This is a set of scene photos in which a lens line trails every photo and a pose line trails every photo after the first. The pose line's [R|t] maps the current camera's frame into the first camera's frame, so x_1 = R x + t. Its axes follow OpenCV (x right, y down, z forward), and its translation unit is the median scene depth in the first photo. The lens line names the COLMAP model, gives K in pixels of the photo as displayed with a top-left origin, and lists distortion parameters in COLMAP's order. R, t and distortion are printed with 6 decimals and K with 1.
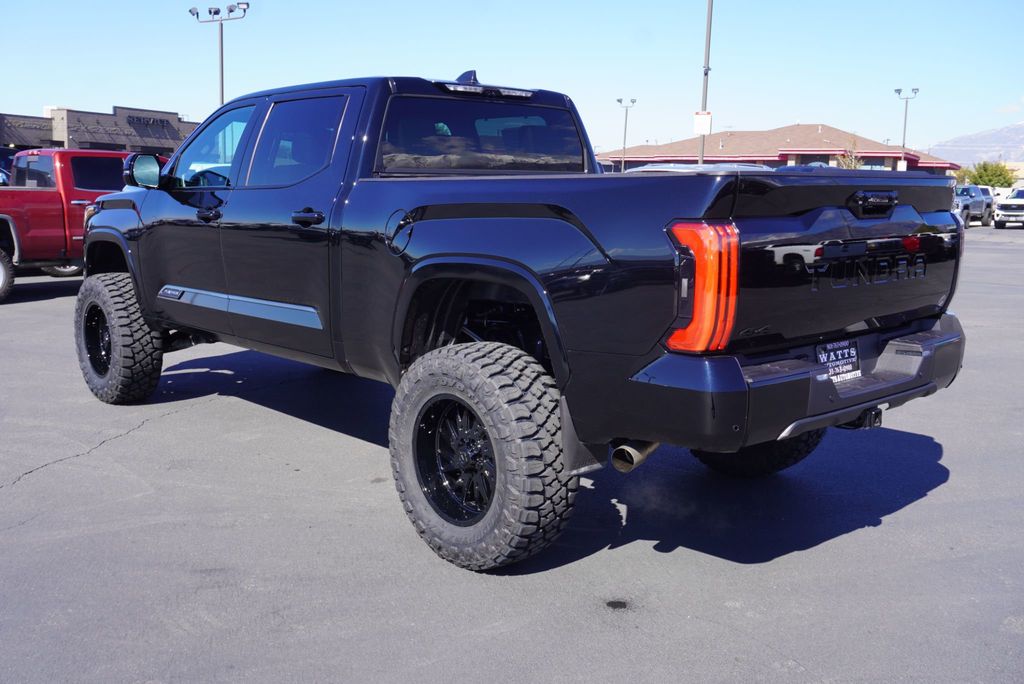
lens RADIAL K [[987.4, 0, 512.0], [0, 987.4, 342.0], [0, 0, 1]] dist [0.002862, 0.017554]
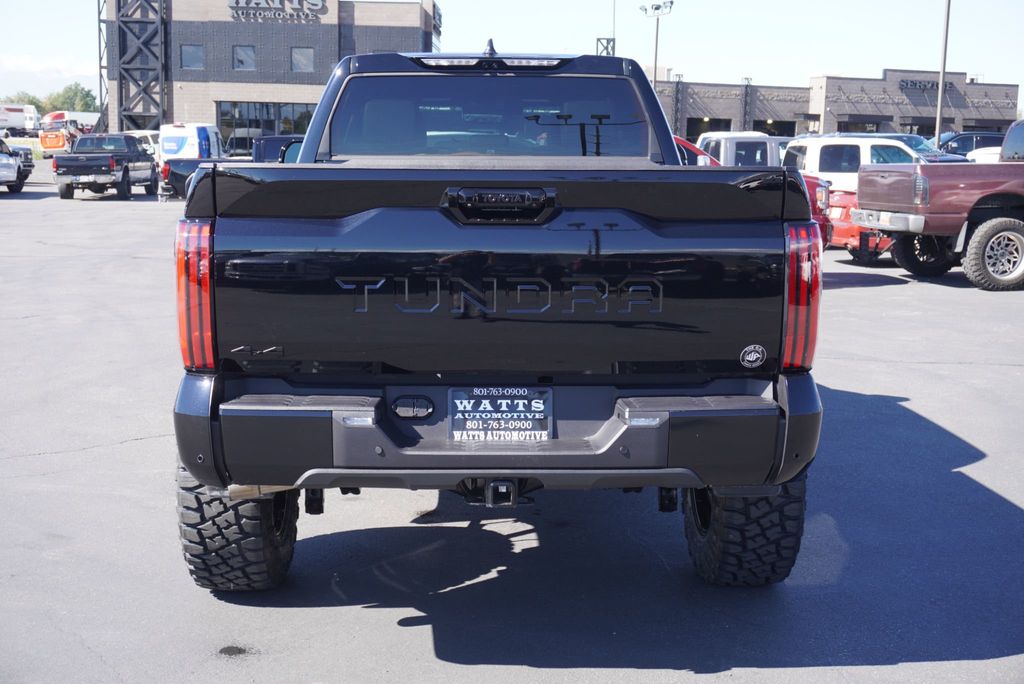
lens RADIAL K [[1261.8, 0, 509.1], [0, 1261.8, 355.0], [0, 0, 1]] dist [0.020142, 0.040014]
pose [[0.751952, 0.095619, -0.652246, 0.759813], [-0.101005, 0.994453, 0.029340, -0.042470], [0.651434, 0.043818, 0.757439, 0.221211]]
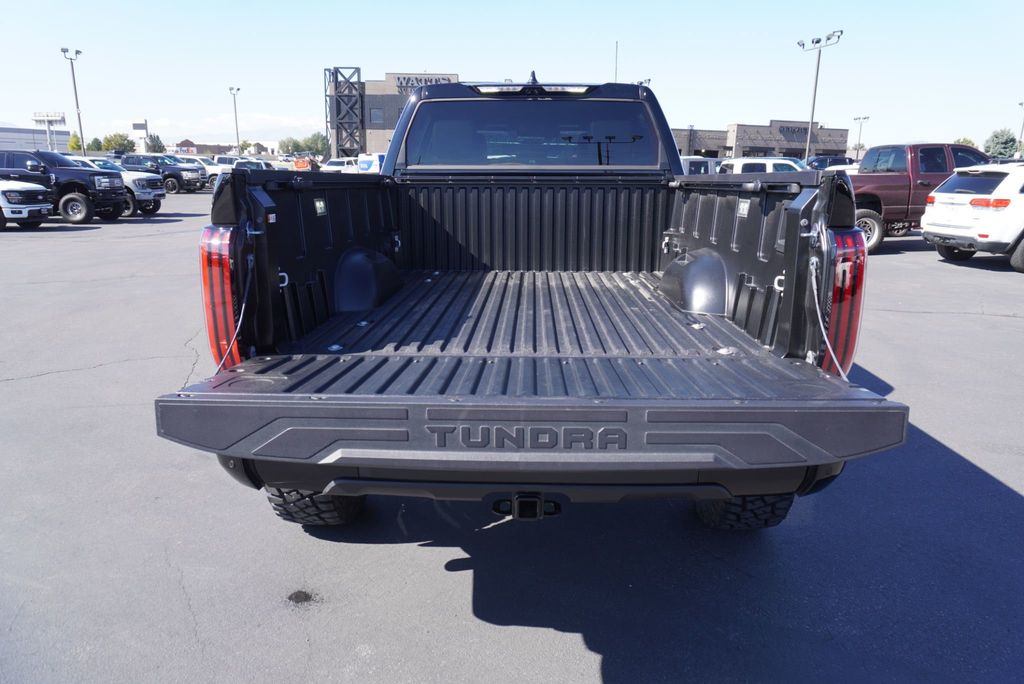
lens RADIAL K [[678.6, 0, 512.0], [0, 678.6, 342.0], [0, 0, 1]] dist [-0.030623, 0.033105]
pose [[0.710314, 0.162860, -0.684785, 0.531155], [-0.105329, 0.986504, 0.125361, -0.081717], [0.695959, -0.016917, 0.717882, 0.492757]]
